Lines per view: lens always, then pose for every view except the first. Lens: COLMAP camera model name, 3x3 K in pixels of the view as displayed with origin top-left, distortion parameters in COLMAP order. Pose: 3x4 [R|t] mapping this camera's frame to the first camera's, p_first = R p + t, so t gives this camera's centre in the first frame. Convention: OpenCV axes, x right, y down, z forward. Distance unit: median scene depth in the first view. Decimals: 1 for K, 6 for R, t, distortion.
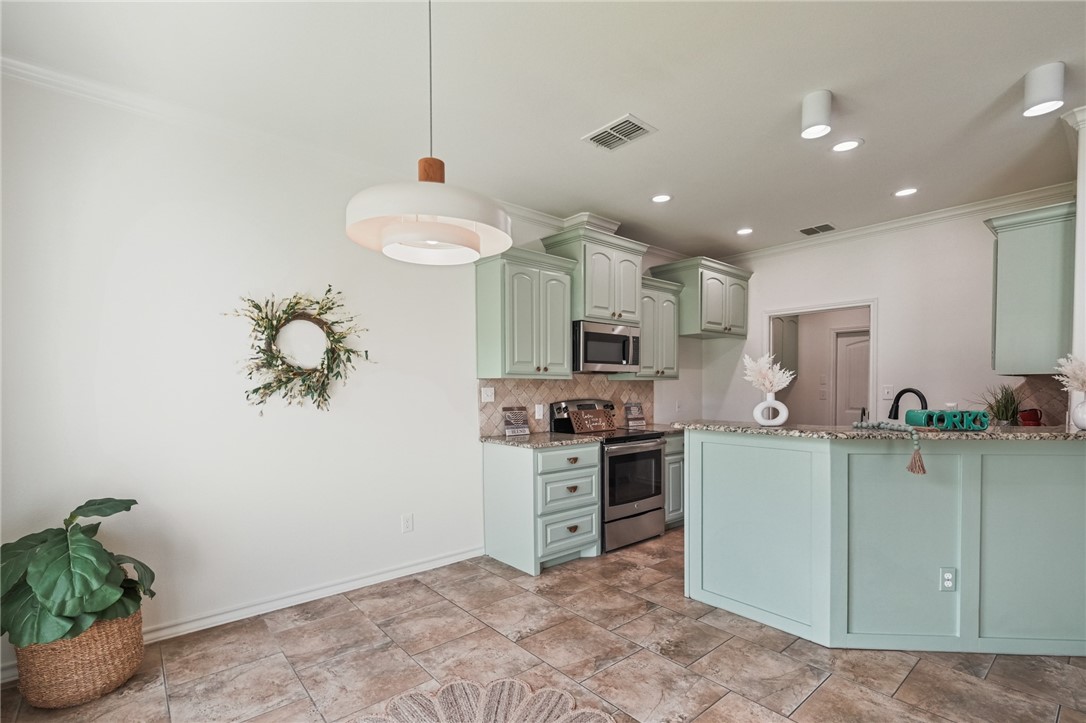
lens RADIAL K [[496.4, 0, 540.1], [0, 496.4, 405.4], [0, 0, 1]] dist [0.002892, 0.000282]
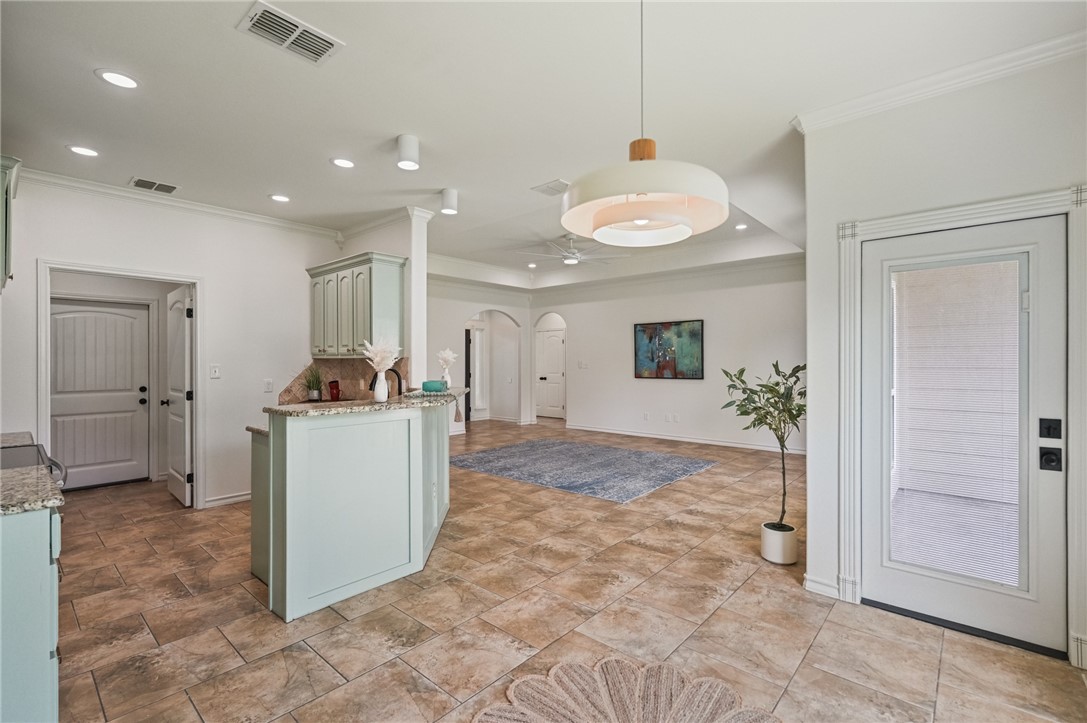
lens RADIAL K [[486.7, 0, 547.0], [0, 486.7, 360.2], [0, 0, 1]] dist [0.002641, 0.000776]
pose [[-0.141134, 0.006388, 0.989970, -0.545032], [0.038469, 0.999259, -0.000963, -0.030583], [-0.989243, 0.037947, -0.141276, 0.641291]]
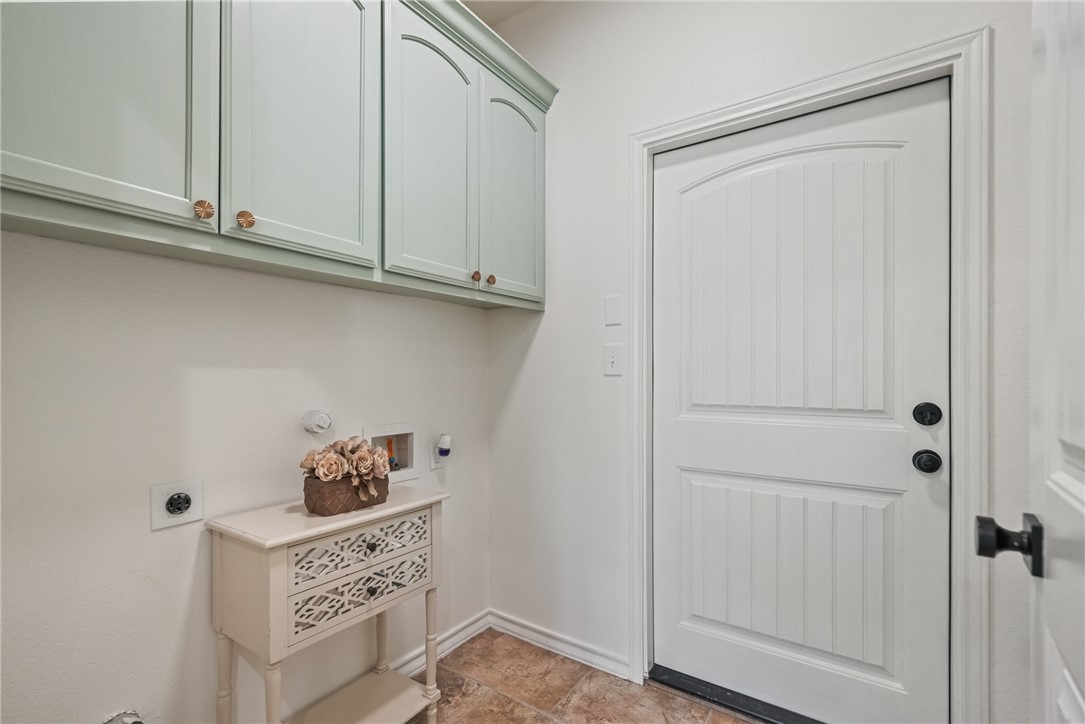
lens RADIAL K [[487.4, 0, 547.7], [0, 487.4, 376.7], [0, 0, 1]] dist [0.001141, 0.000022]
pose [[0.964778, 0.006930, 0.262974, 0.925221], [0.002483, 0.999369, -0.035442, -0.003288], [-0.263053, 0.034847, 0.964152, 1.482964]]
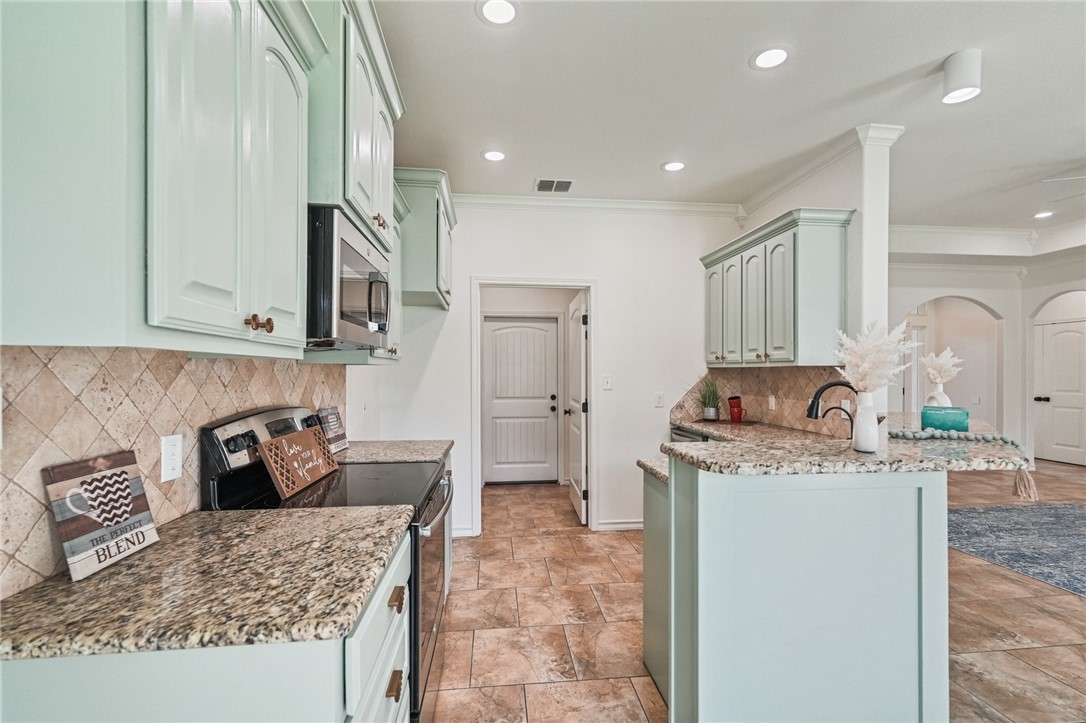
lens RADIAL K [[486.0, 0, 547.0], [0, 486.0, 372.8], [0, 0, 1]] dist [0.002643, 0.000143]
pose [[0.559012, 0.002679, 0.829155, -0.167485], [0.027961, 0.999365, -0.022081, -0.037369], [-0.828688, 0.035528, 0.558582, 0.807556]]
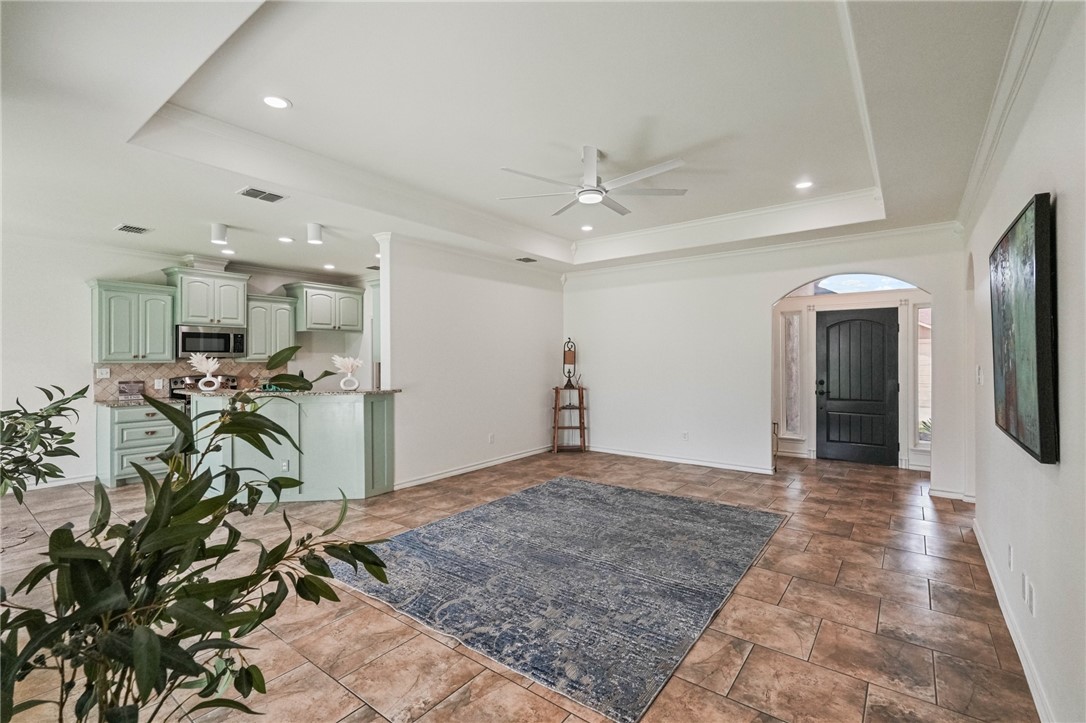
lens RADIAL K [[478.0, 0, 547.2], [0, 478.0, 357.4], [0, 0, 1]] dist [-0.001614, 0.000231]
pose [[0.977014, 0.001508, 0.213169, 1.090720], [0.006796, 0.999246, -0.038215, -0.006290], [-0.213066, 0.038785, 0.976268, -0.857116]]
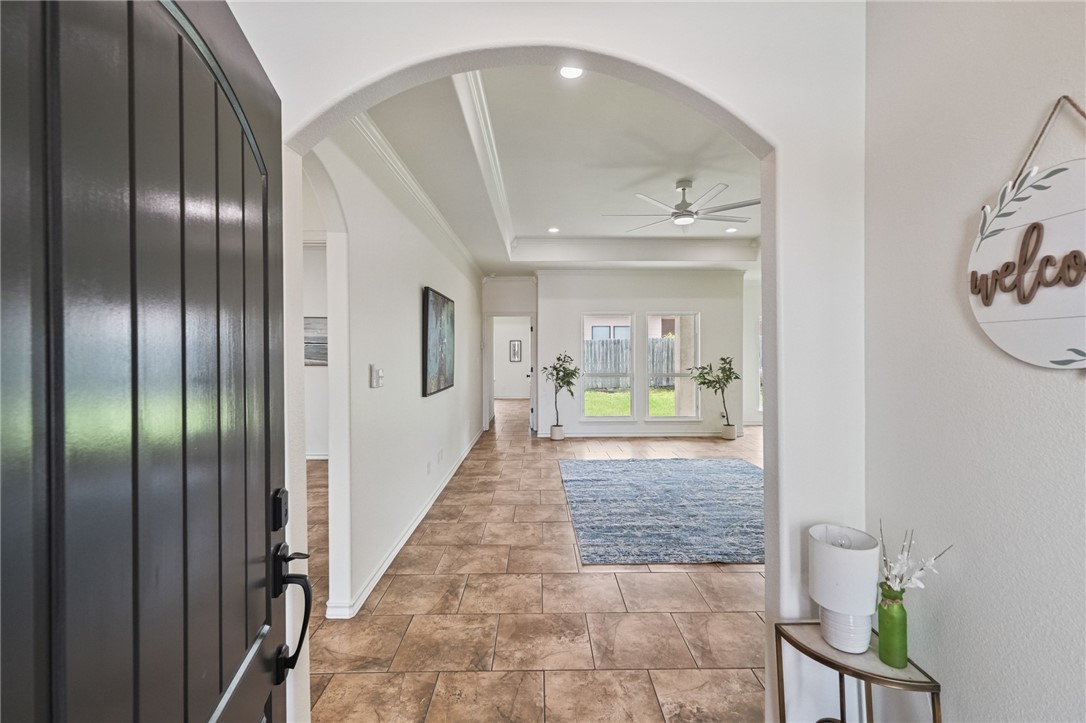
lens RADIAL K [[484.4, 0, 543.5], [0, 484.4, 356.6], [0, 0, 1]] dist [-0.001855, -0.000299]
pose [[-0.641953, 0.013965, -0.766617, 2.823291], [-0.019792, 0.999199, 0.034776, -0.076713], [0.766489, 0.037497, -0.641162, 0.862195]]
